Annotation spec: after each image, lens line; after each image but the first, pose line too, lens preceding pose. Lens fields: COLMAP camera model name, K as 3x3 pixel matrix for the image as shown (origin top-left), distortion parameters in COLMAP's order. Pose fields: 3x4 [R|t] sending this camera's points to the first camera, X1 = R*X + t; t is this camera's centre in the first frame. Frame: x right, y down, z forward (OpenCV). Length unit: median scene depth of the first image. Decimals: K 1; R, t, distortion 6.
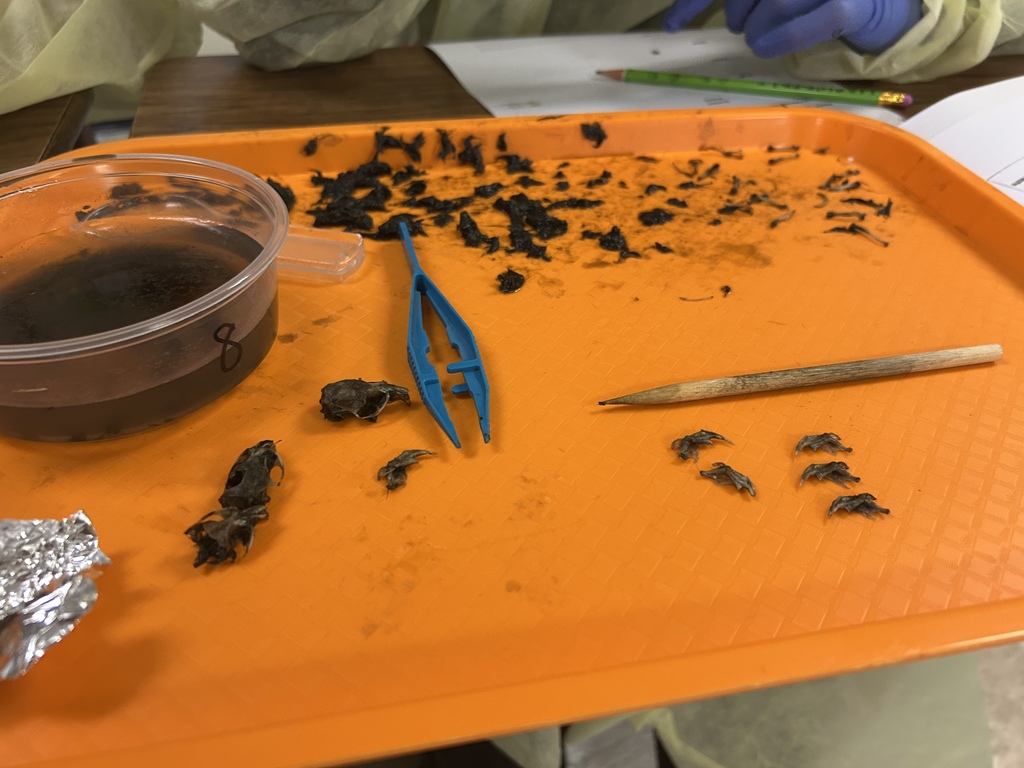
lens RADIAL K [[846.2, 0, 511.1], [0, 846.2, 383.5], [0, 0, 1]] dist [0.069665, -0.068137]
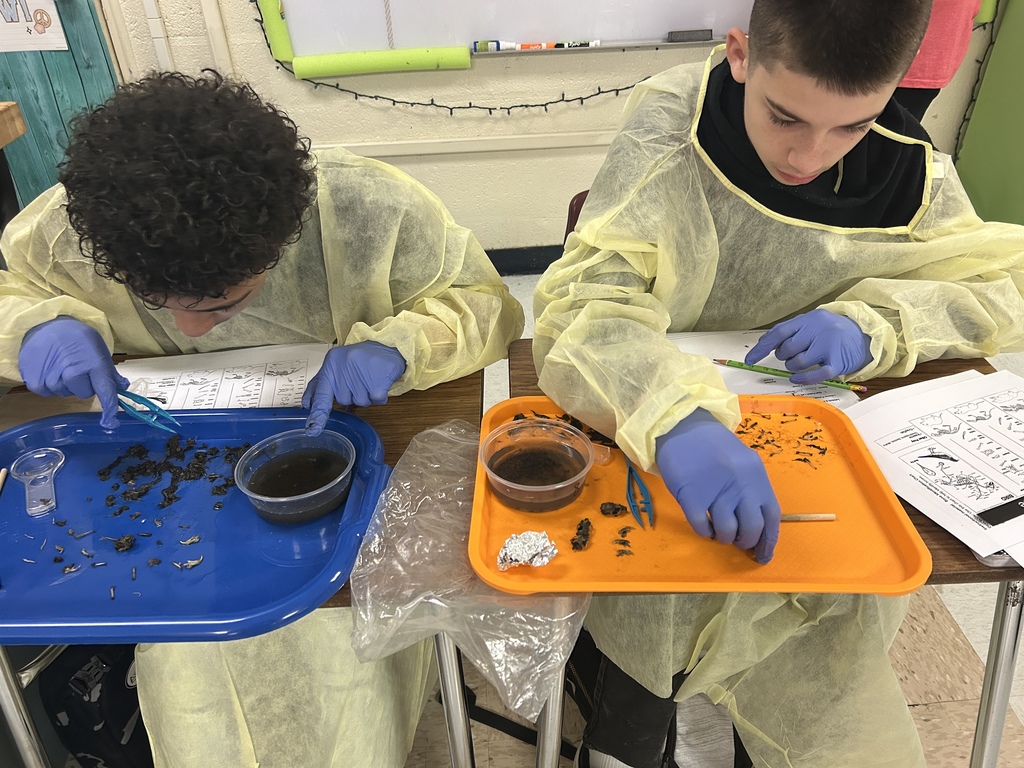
lens RADIAL K [[846.2, 0, 515.3], [0, 846.2, 385.4], [0, 0, 1]] dist [0.069665, -0.068137]
pose [[0.980893, 0.085843, -0.174586, -0.012139], [-0.104461, 0.989449, -0.100396, -0.057056], [0.164125, 0.116715, 0.979510, -1.559003]]
